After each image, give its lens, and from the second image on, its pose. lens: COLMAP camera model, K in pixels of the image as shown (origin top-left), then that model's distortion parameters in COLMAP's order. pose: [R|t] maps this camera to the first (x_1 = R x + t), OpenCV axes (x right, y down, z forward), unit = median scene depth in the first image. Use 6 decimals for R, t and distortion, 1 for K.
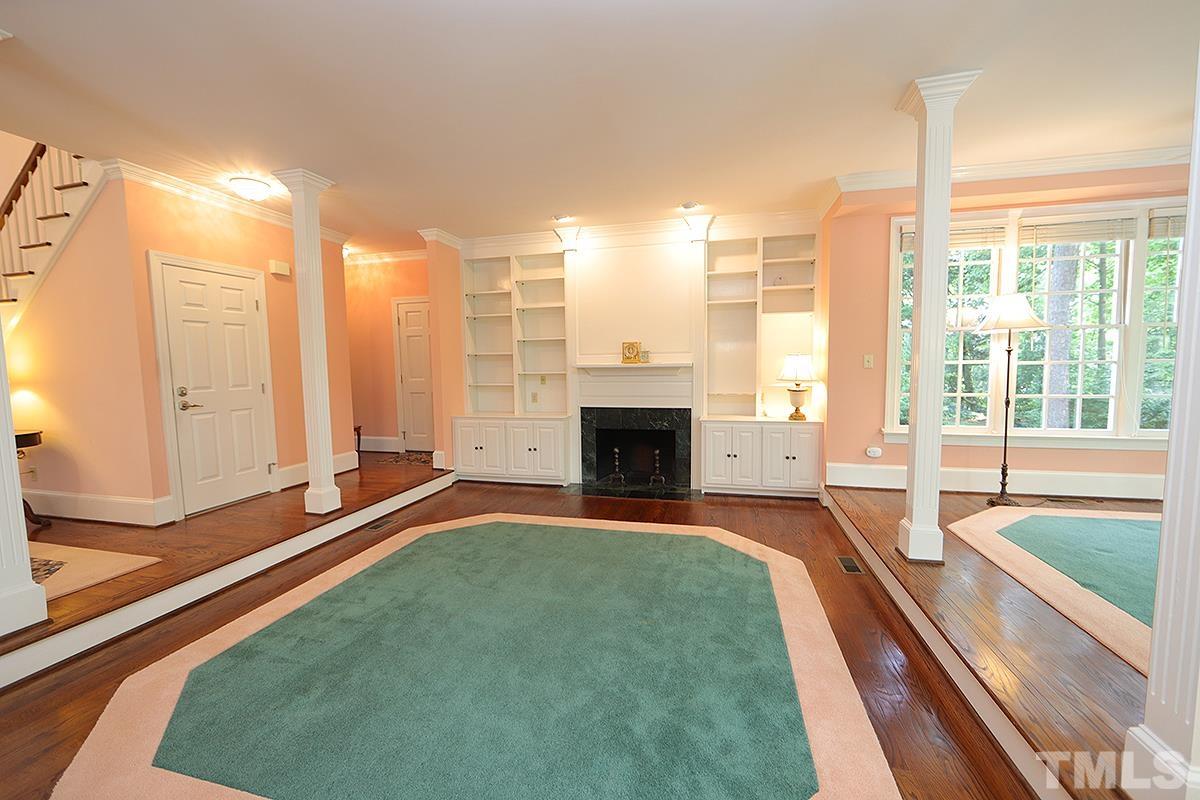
lens RADIAL K [[470.8, 0, 602.1], [0, 470.8, 397.5], [0, 0, 1]] dist [-0.006981, 0.000082]
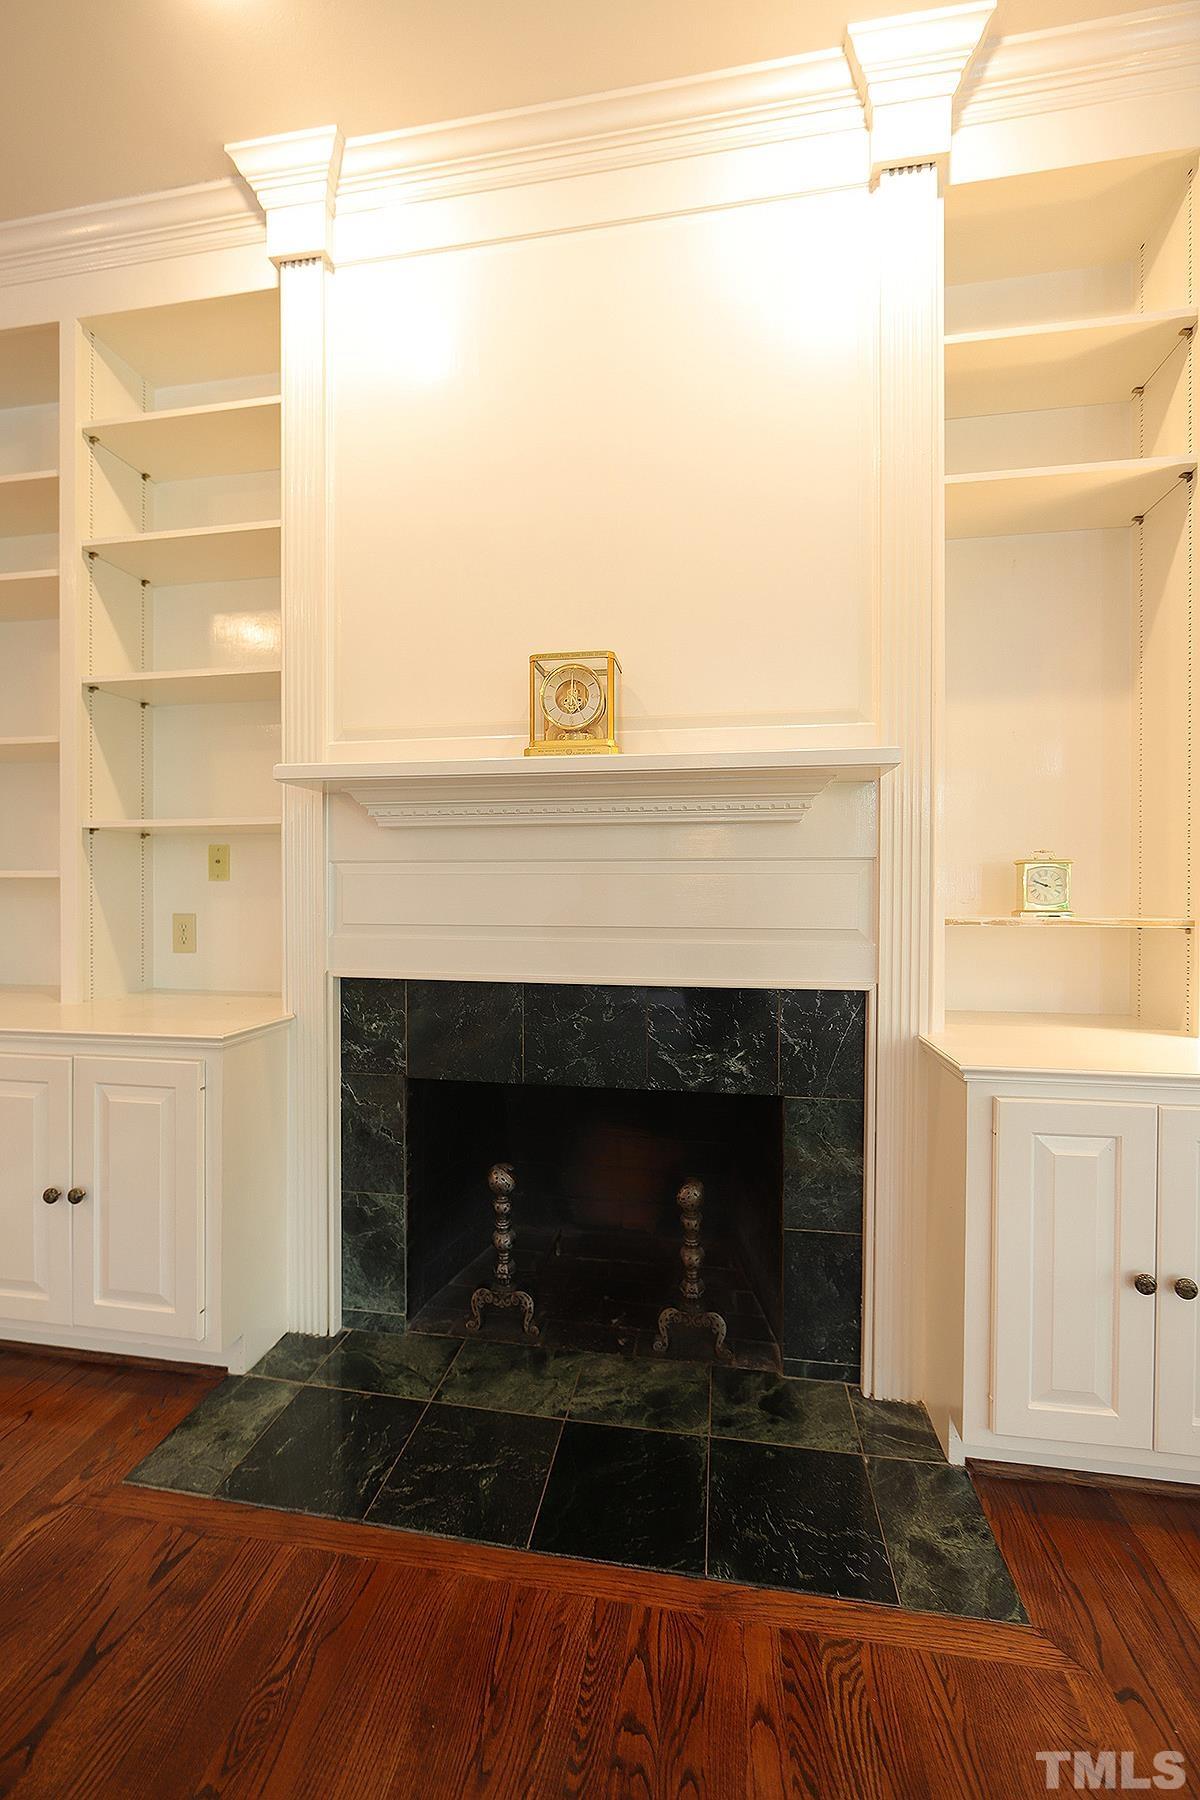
lens RADIAL K [[706.1, 0, 602.4], [0, 706.1, 904.3], [0, 0, 1]] dist [-0.006981, 0.000082]
pose [[0.995434, 0.017143, 0.093902, 0.044876], [-0.010072, 0.997112, -0.075270, 0.009477], [-0.094922, 0.073981, 0.992732, 0.673856]]
